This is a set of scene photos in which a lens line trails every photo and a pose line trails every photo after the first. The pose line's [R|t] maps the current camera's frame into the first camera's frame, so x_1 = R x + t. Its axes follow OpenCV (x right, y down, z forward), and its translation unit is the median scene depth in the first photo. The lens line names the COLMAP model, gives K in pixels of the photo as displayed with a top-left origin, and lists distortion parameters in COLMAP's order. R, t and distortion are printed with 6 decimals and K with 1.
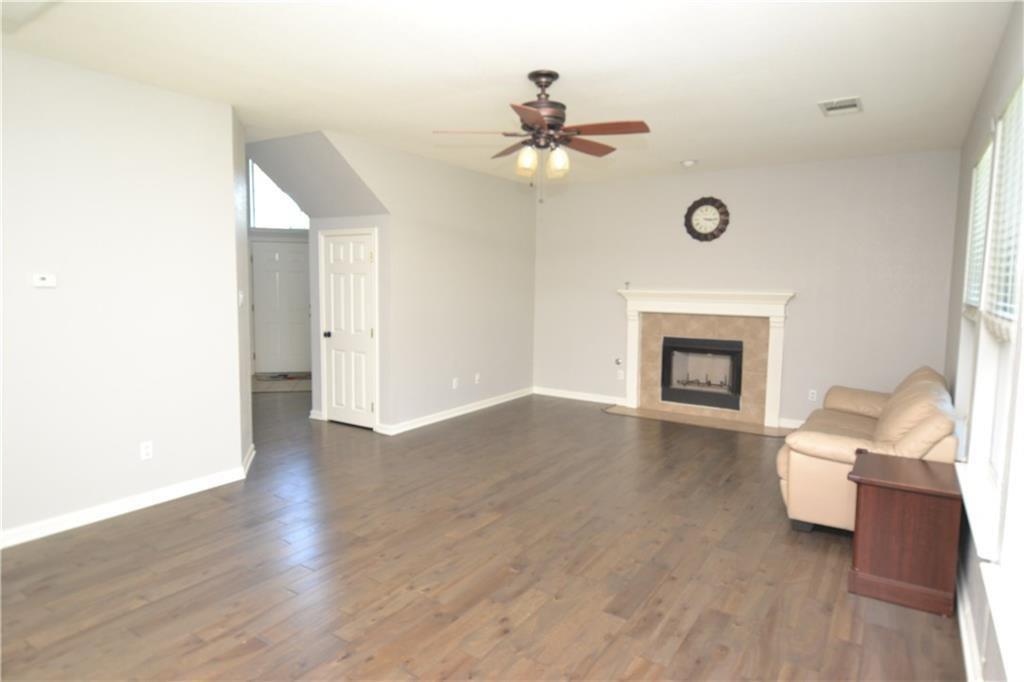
lens RADIAL K [[580.0, 0, 512.0], [0, 580.0, 341.0], [0, 0, 1]] dist [0.017639, 0.000026]
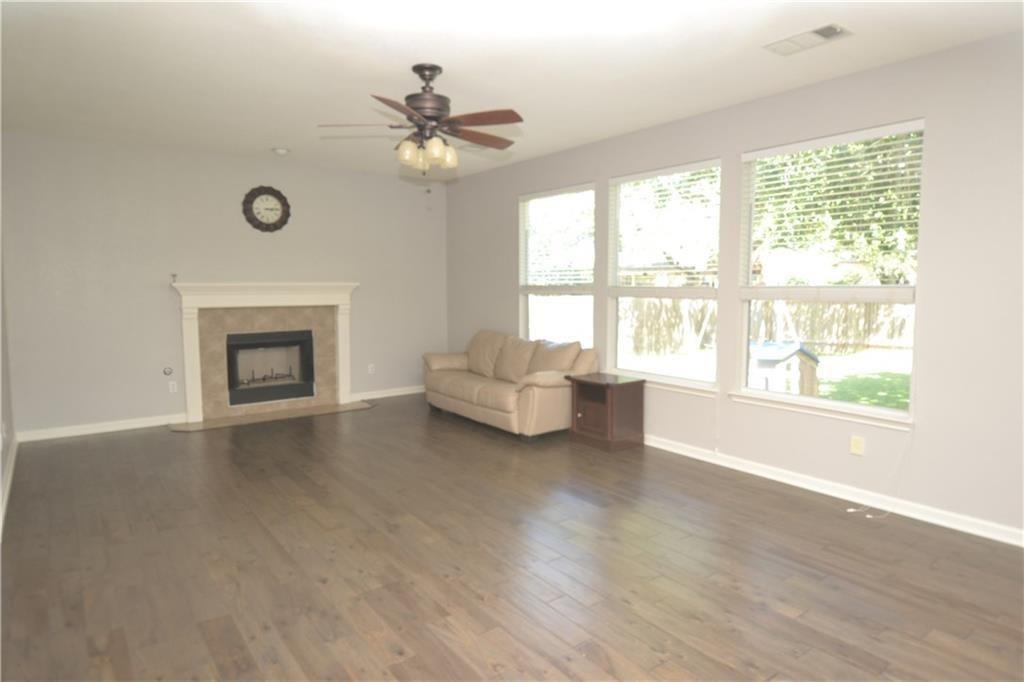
lens RADIAL K [[610.5, 0, 512.0], [0, 610.5, 341.0], [0, 0, 1]] dist [0.001951, -0.000064]
pose [[0.346621, -0.101729, 0.932472, -0.499975], [0.100456, 0.992410, 0.070926, -0.021411], [-0.932610, 0.069087, 0.354210, 0.269927]]
